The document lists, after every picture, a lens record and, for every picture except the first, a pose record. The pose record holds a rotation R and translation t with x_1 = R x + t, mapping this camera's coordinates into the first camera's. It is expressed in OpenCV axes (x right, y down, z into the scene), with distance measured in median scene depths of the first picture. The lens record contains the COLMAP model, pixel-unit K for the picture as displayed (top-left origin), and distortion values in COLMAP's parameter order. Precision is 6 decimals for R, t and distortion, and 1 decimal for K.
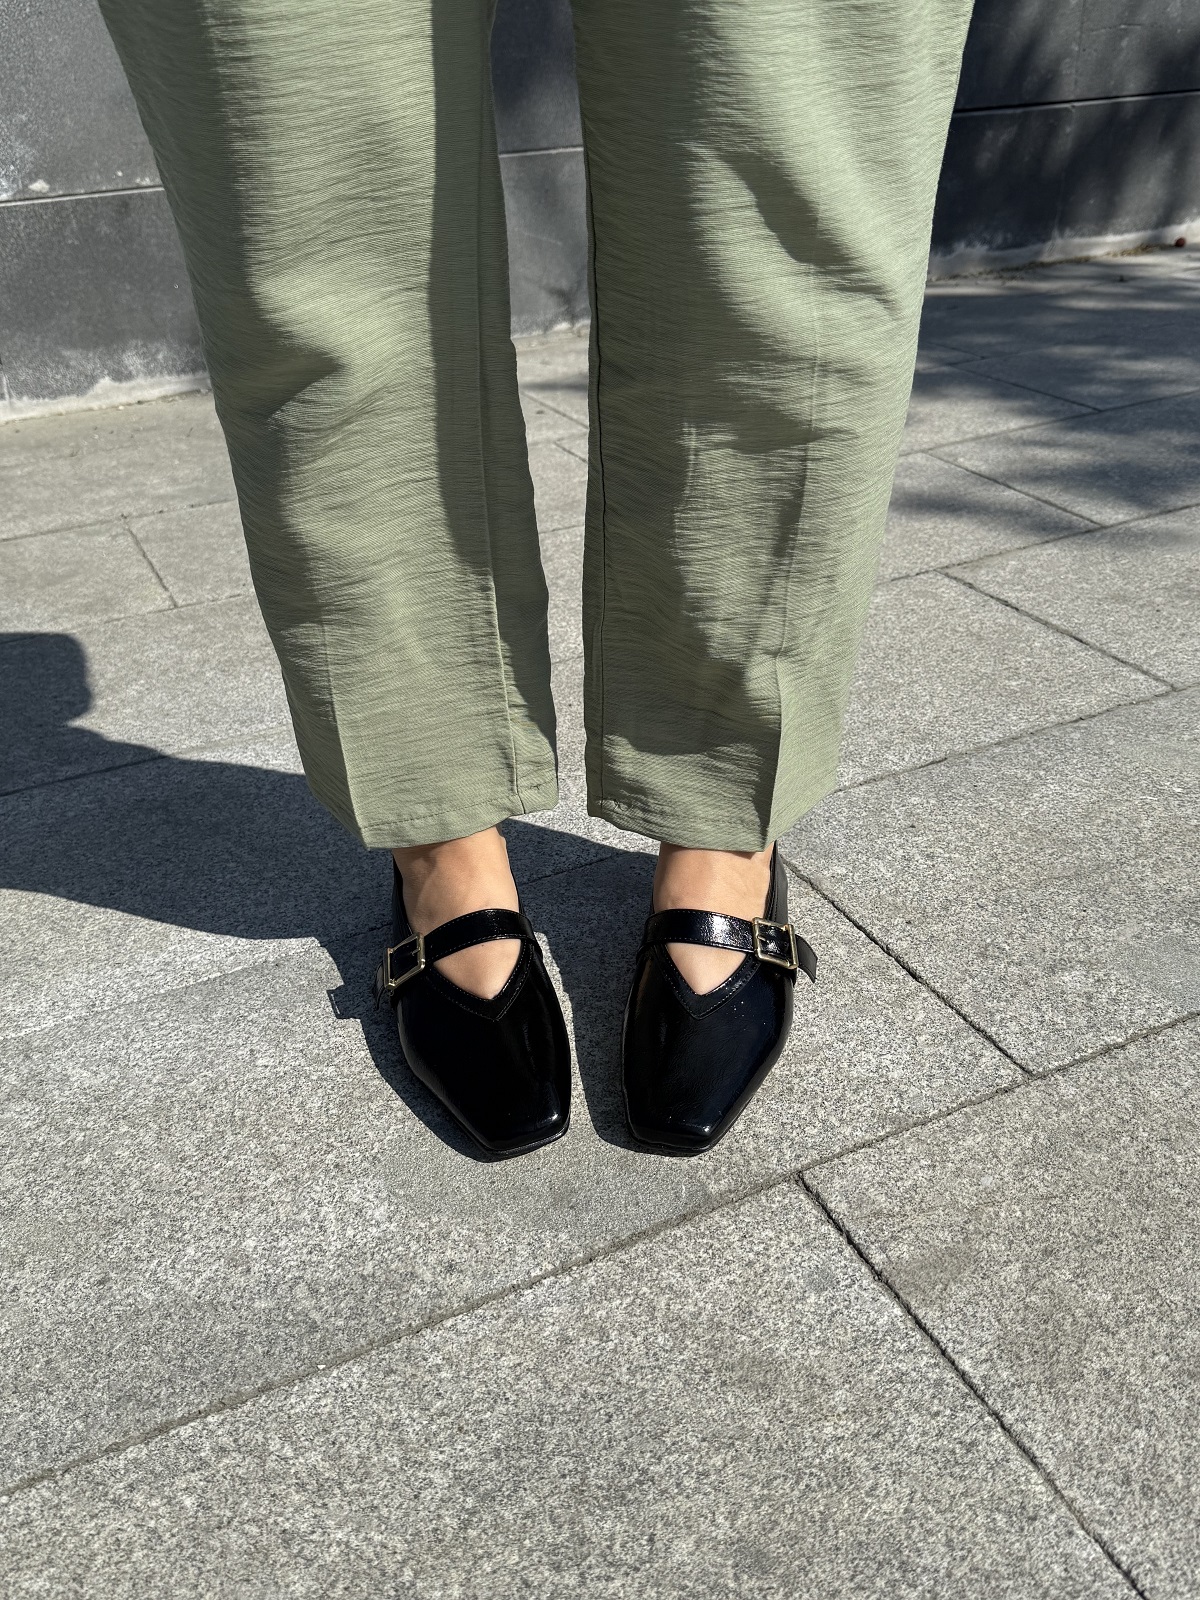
lens RADIAL K [[1423.3, 0, 601.4], [0, 1423.3, 800.5], [0, 0, 1]] dist [0.211917, -0.536978]
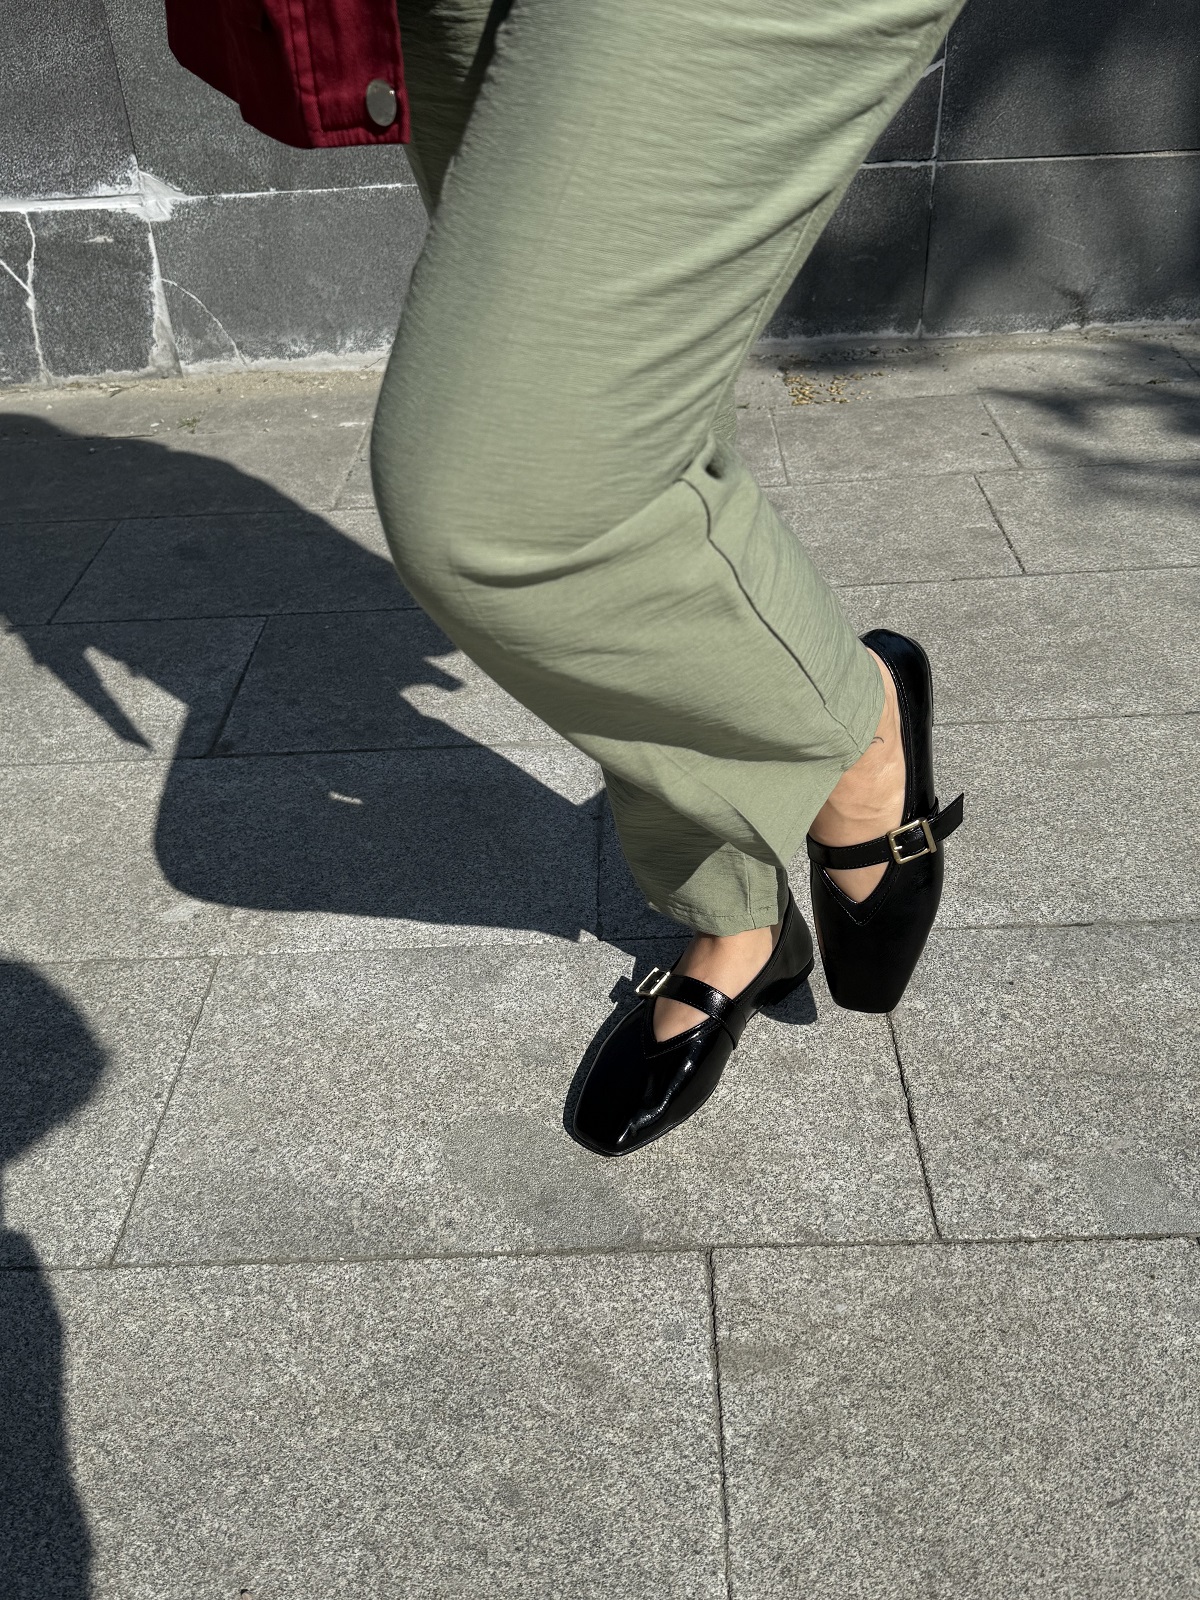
lens RADIAL K [[1426.7, 0, 601.8], [0, 1426.7, 802.9], [0, 0, 1]] dist [0.189399, -0.445915]
pose [[0.898314, 0.247844, -0.362773, 0.409928], [-0.206852, 0.967043, 0.148461, -0.296574], [0.387613, -0.058325, 0.919975, -0.214504]]
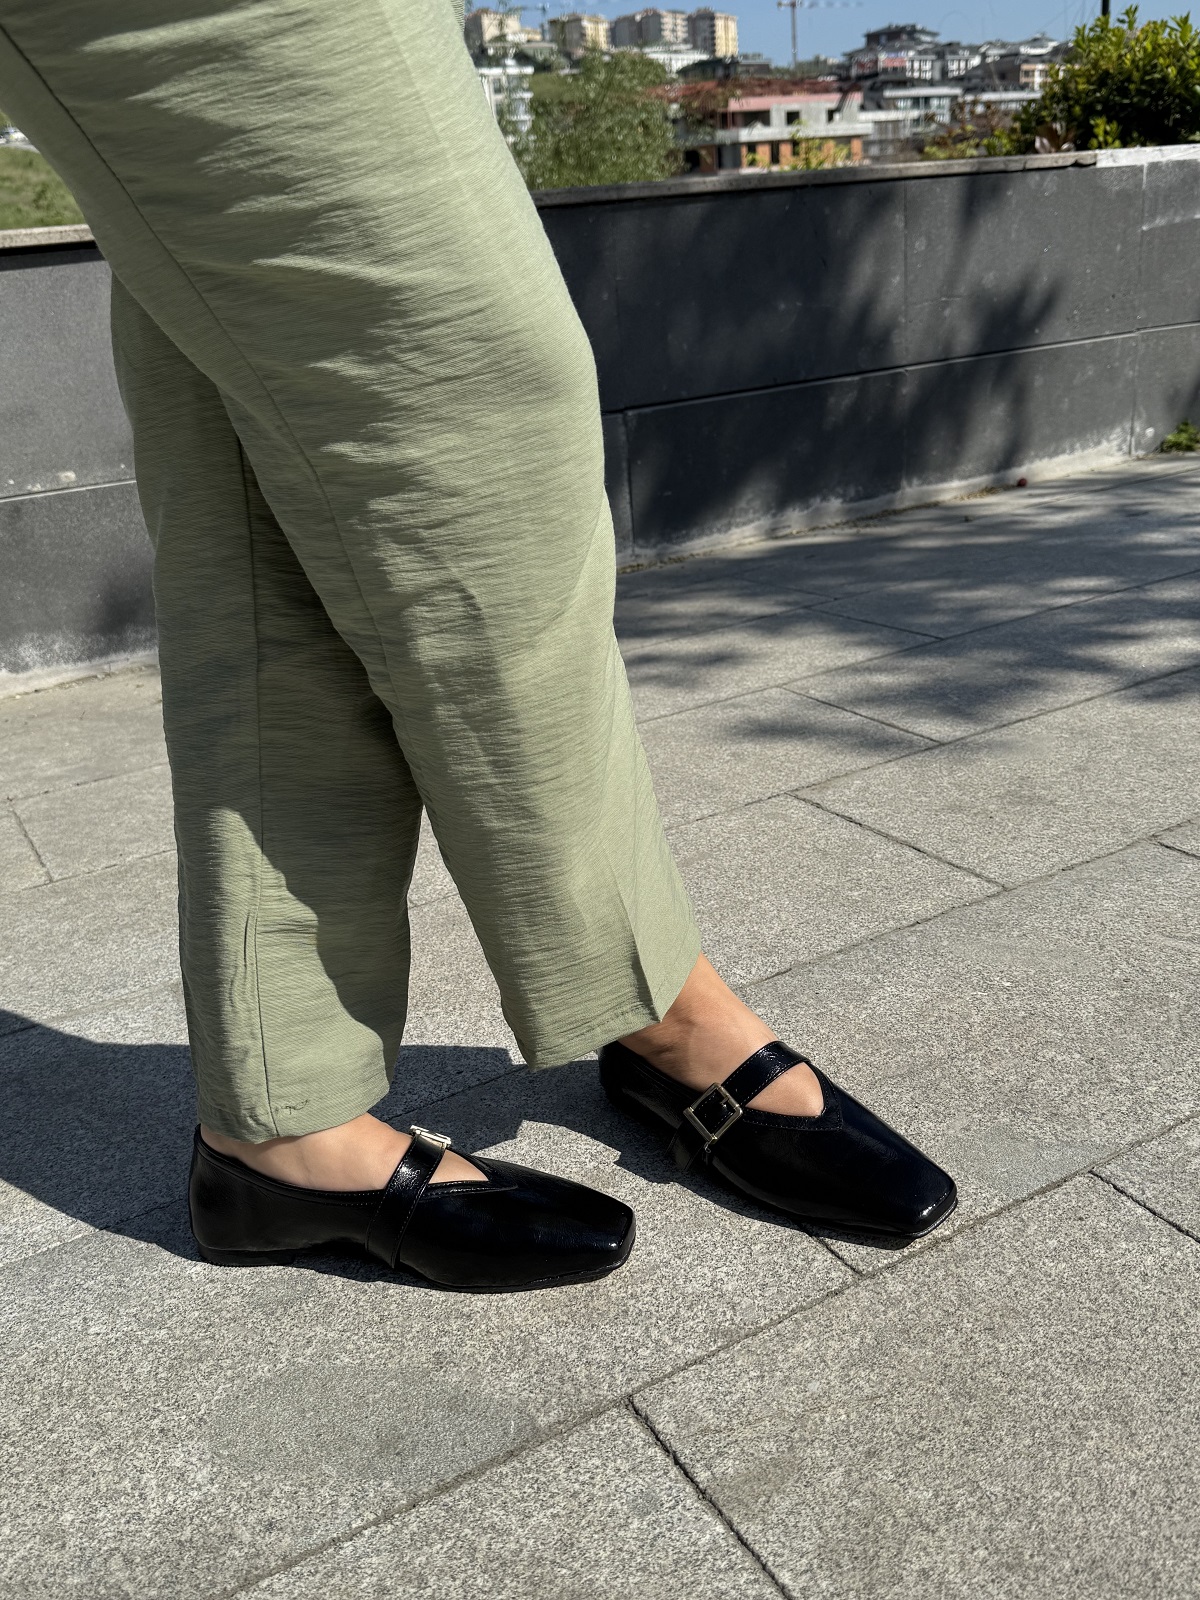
lens RADIAL K [[1426.7, 0, 601.8], [0, 1426.7, 802.9], [0, 0, 1]] dist [0.189399, -0.445915]
pose [[0.996730, -0.069950, 0.040445, 0.103150], [0.075784, 0.982930, -0.167646, 0.023176], [-0.028028, 0.170163, 0.985017, -0.047610]]
